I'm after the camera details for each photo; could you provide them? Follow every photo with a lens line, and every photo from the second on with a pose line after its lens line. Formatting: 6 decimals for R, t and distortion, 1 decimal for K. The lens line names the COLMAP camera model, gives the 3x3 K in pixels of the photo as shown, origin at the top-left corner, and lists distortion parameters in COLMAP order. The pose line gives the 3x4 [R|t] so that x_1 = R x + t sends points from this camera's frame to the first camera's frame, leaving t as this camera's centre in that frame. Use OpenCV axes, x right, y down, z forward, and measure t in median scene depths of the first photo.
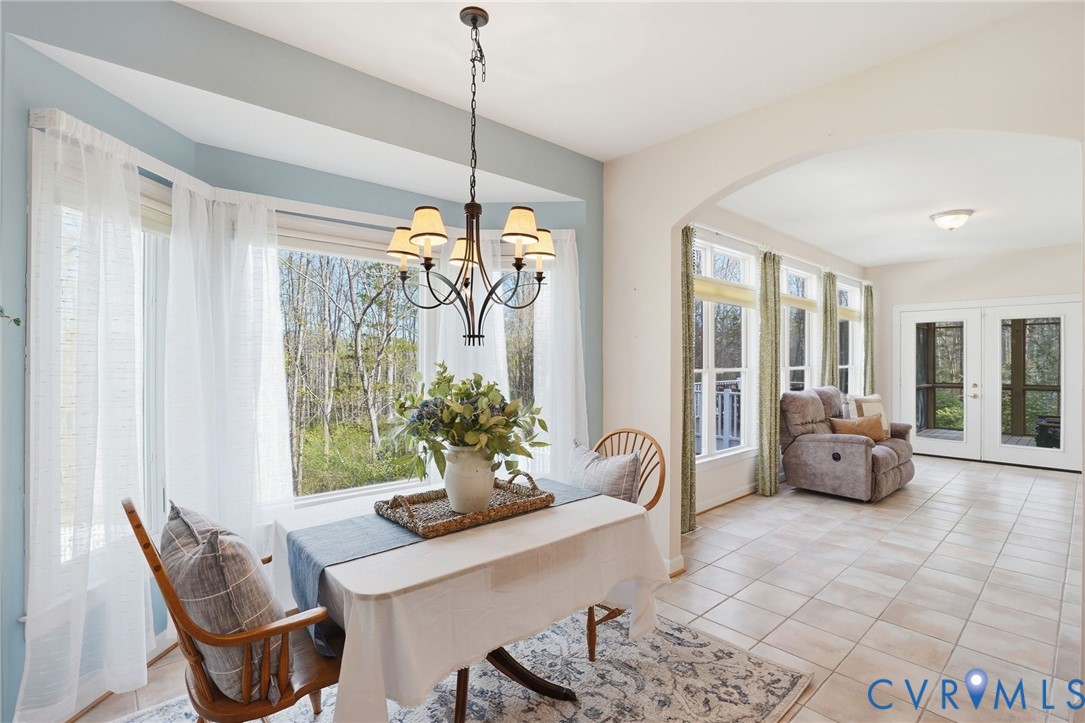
lens RADIAL K [[509.6, 0, 539.7], [0, 509.6, 360.1], [0, 0, 1]] dist [-0.059432, 0.024397]
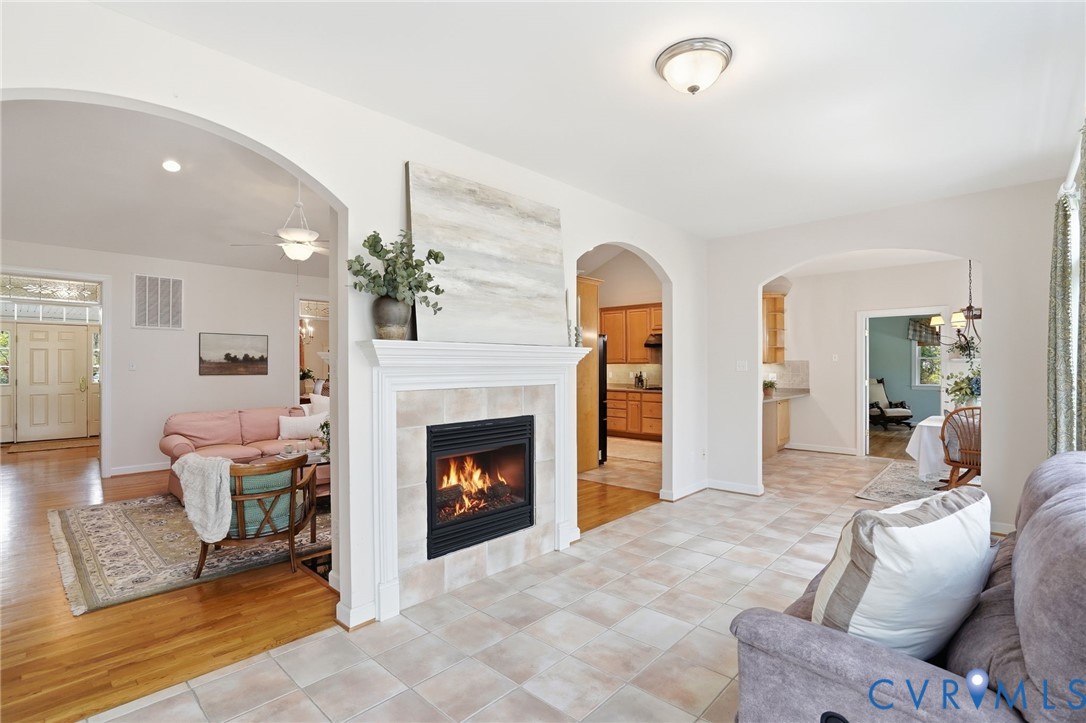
lens RADIAL K [[510.1, 0, 540.2], [0, 510.1, 360.1], [0, 0, 1]] dist [-0.059432, 0.024397]
pose [[-0.996339, 0.004158, -0.085394, 0.942828], [0.004388, 0.999987, -0.002501, -0.005605], [0.085383, -0.002866, -0.996344, 1.357367]]
